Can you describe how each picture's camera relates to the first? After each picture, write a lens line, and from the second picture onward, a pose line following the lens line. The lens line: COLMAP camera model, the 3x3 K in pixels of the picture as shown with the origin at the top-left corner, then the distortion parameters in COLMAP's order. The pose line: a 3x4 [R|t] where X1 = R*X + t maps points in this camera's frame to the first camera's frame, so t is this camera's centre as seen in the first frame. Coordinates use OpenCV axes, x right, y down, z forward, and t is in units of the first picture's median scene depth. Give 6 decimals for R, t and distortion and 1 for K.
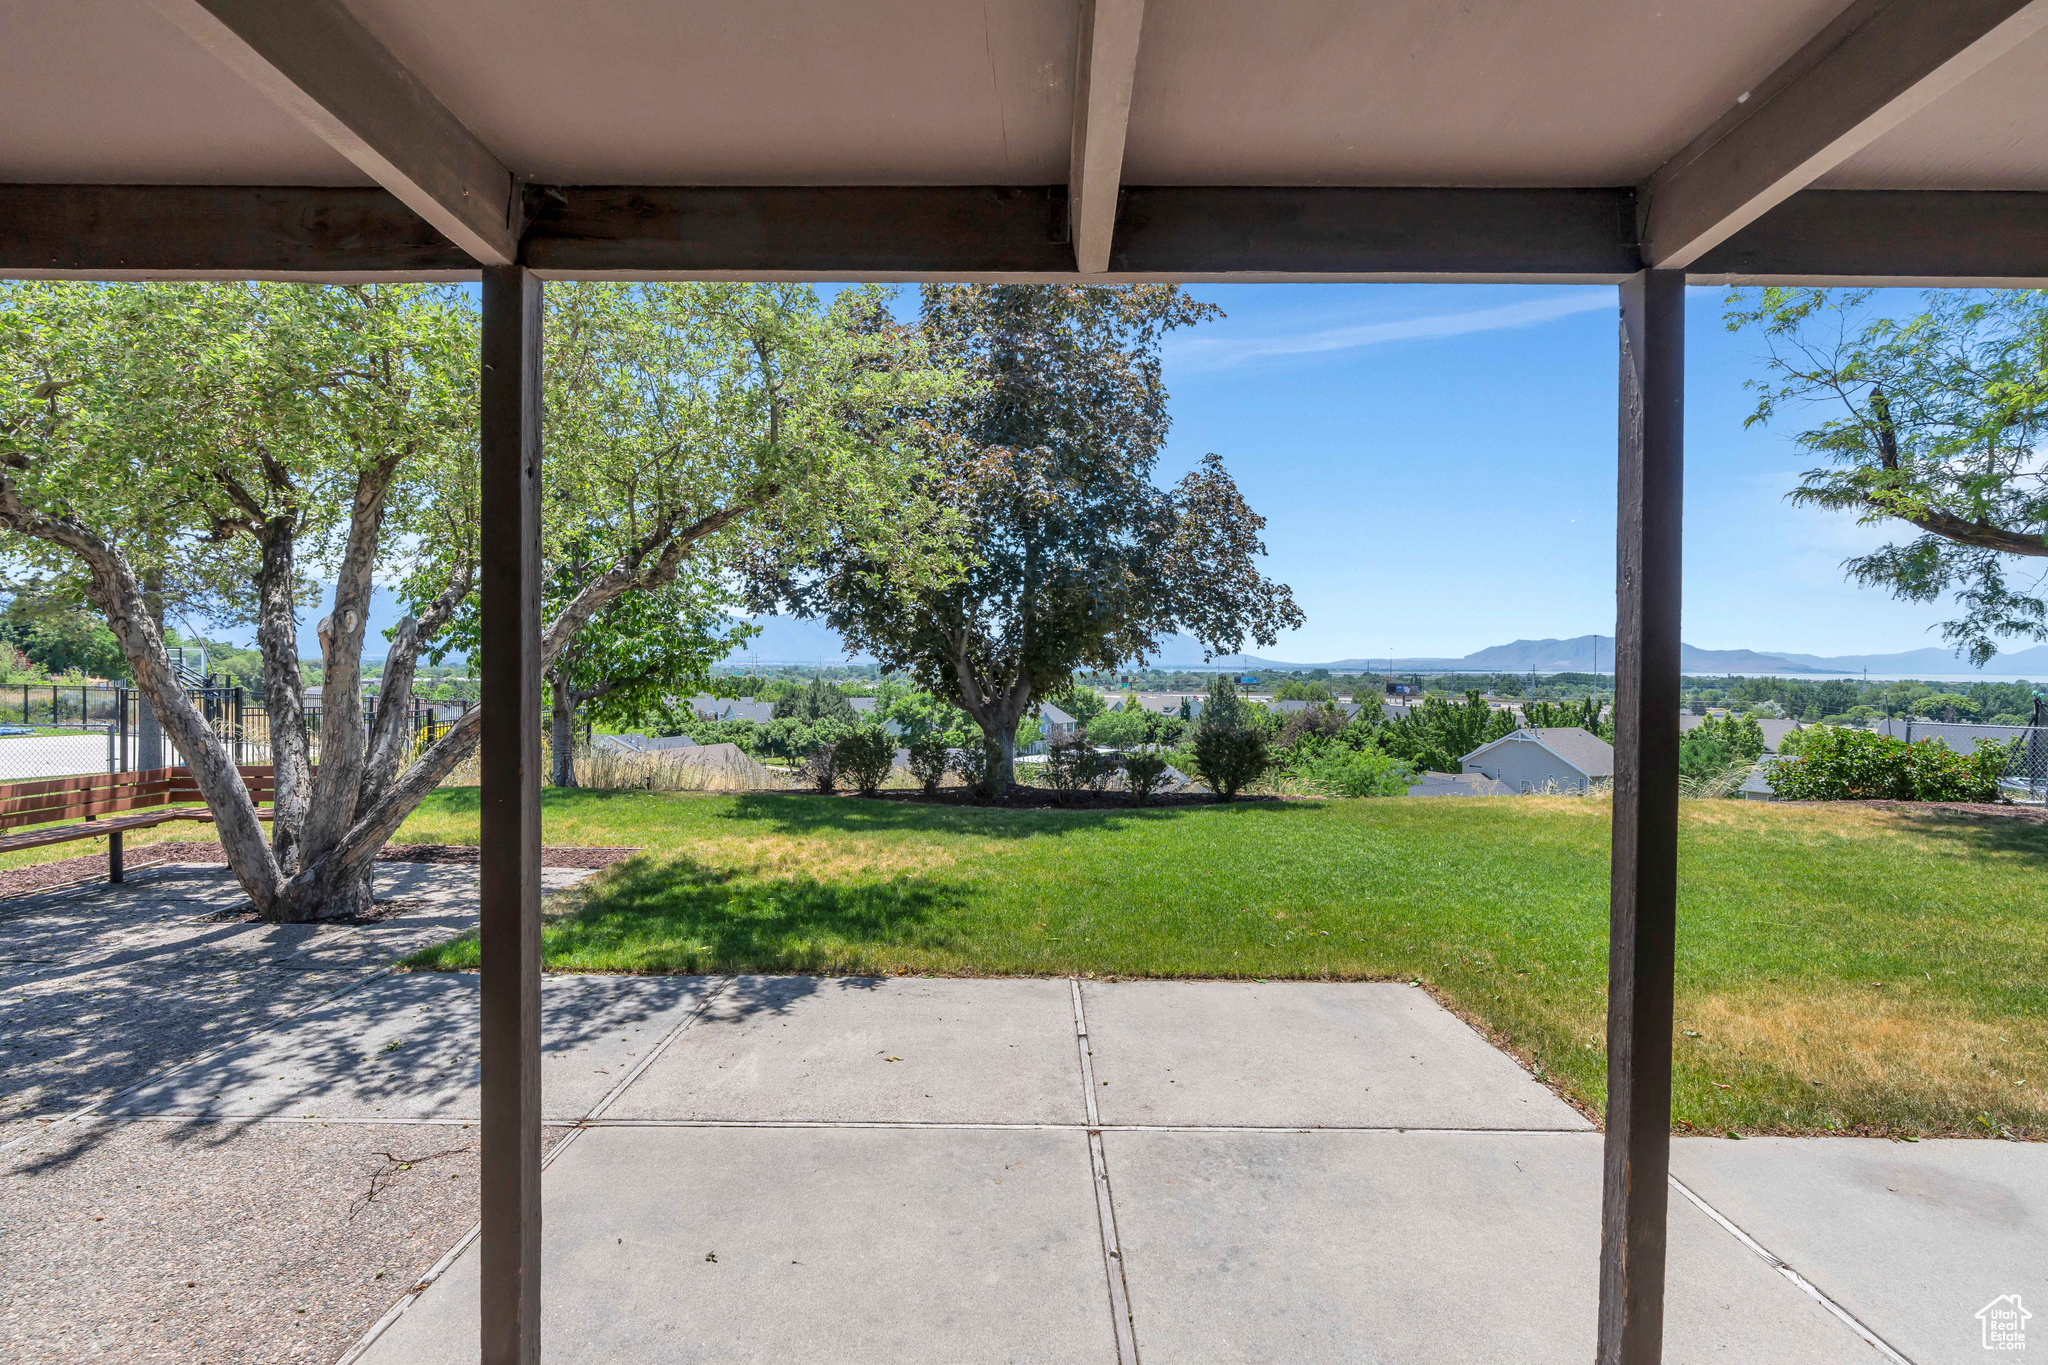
lens RADIAL K [[901.9, 0, 1024.0], [0, 901.9, 682.5], [0, 0, 1]] dist [-0.005570, 0.000194]
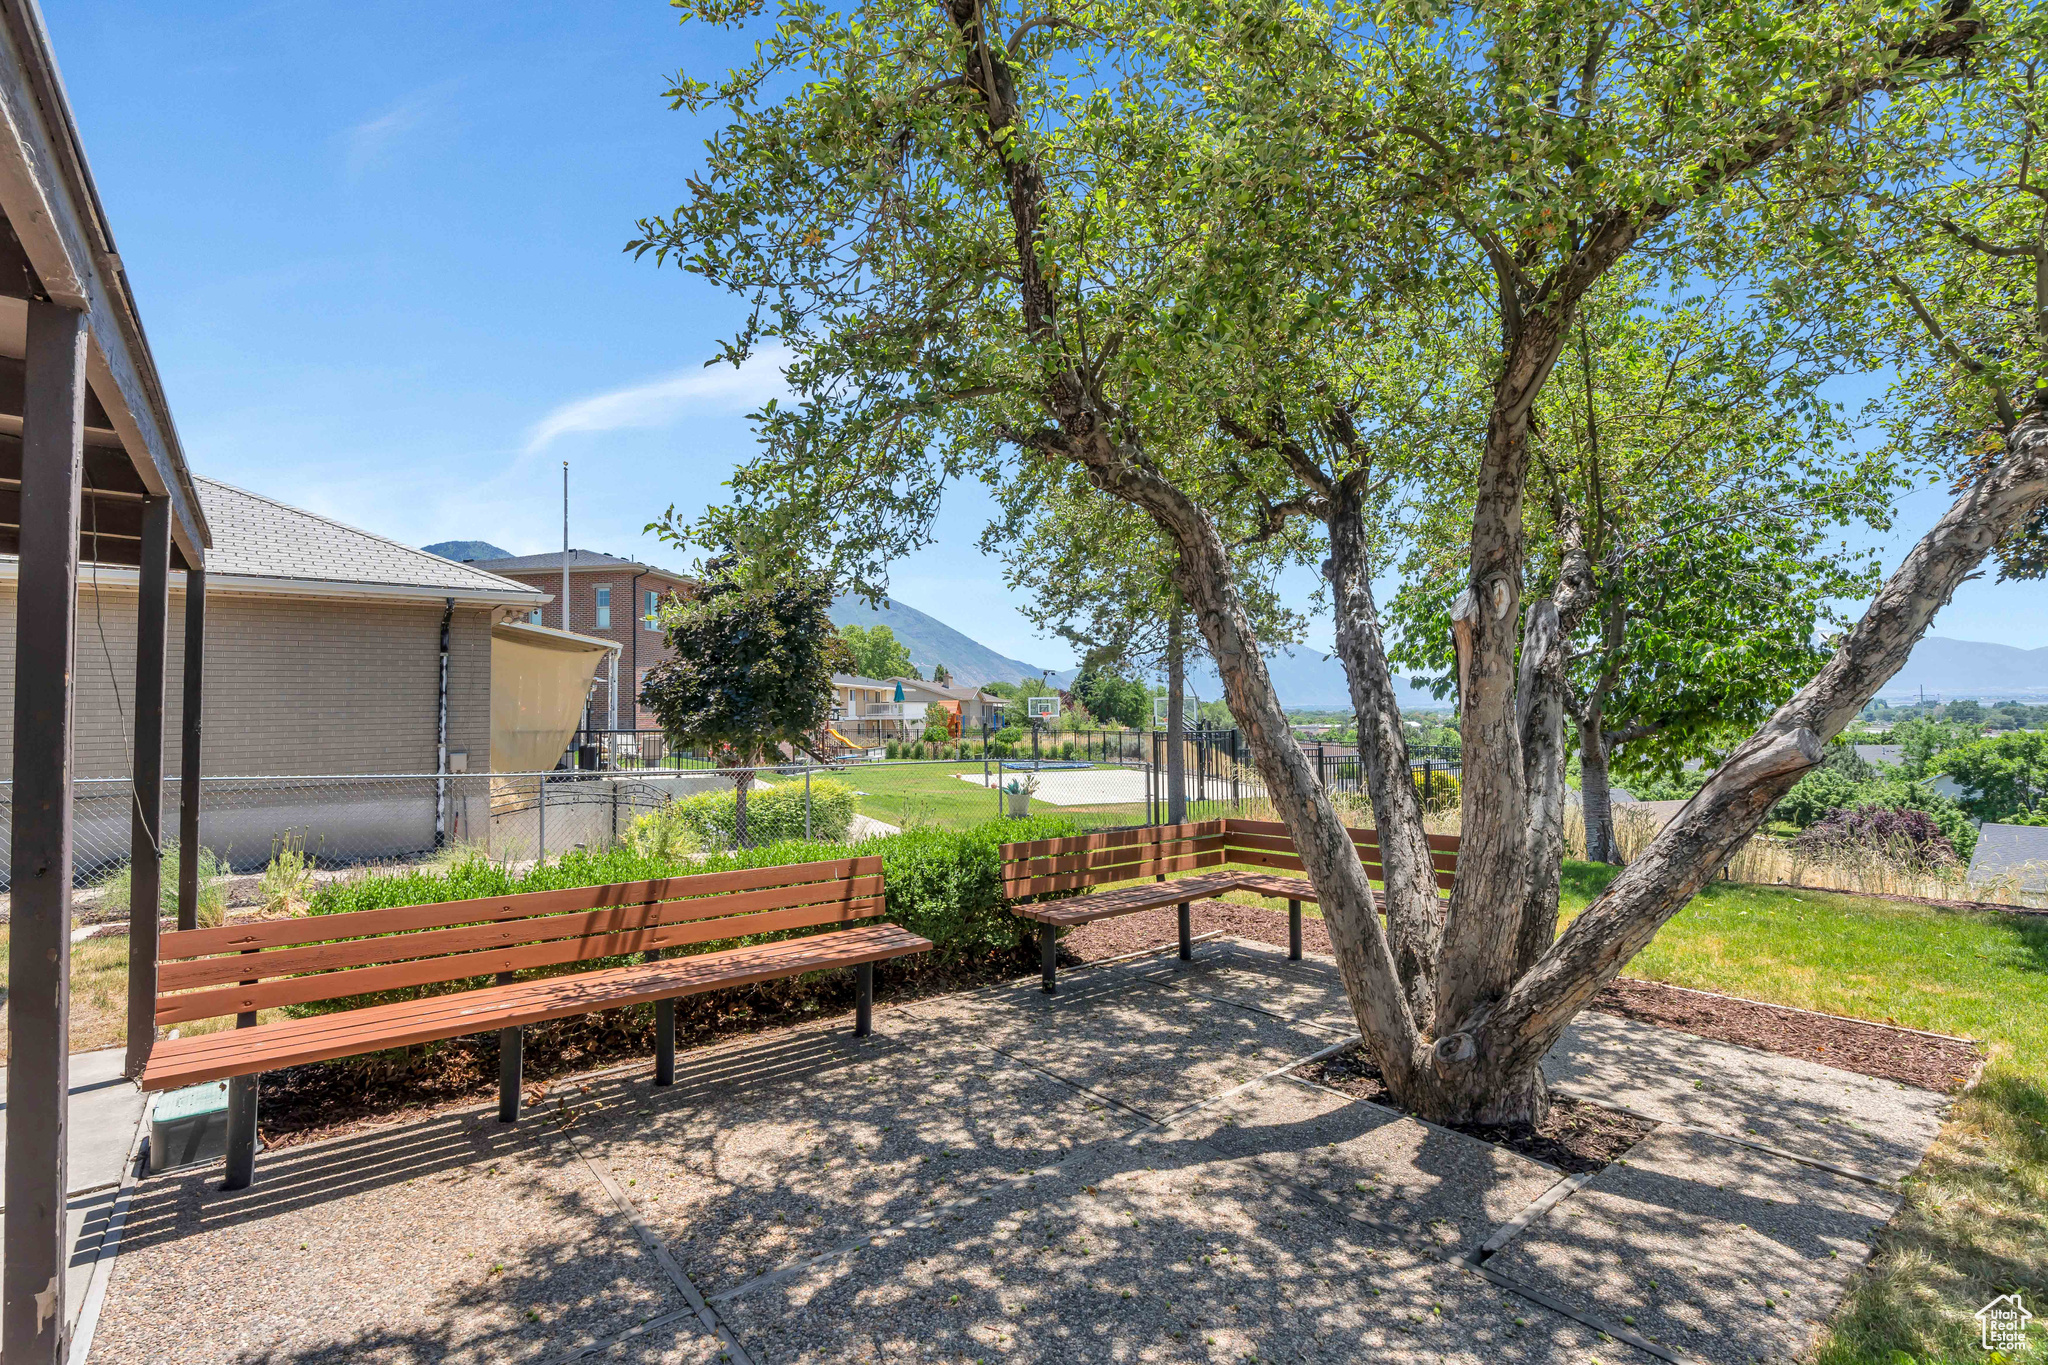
lens RADIAL K [[953.7, 0, 1027.7], [0, 953.7, 708.6], [0, 0, 1]] dist [-0.000757, 0.000003]
pose [[0.620621, -0.023321, -0.783764, -0.469523], [0.008332, 0.999697, -0.023149, 0.014261], [0.784066, 0.007837, 0.620628, 0.393279]]
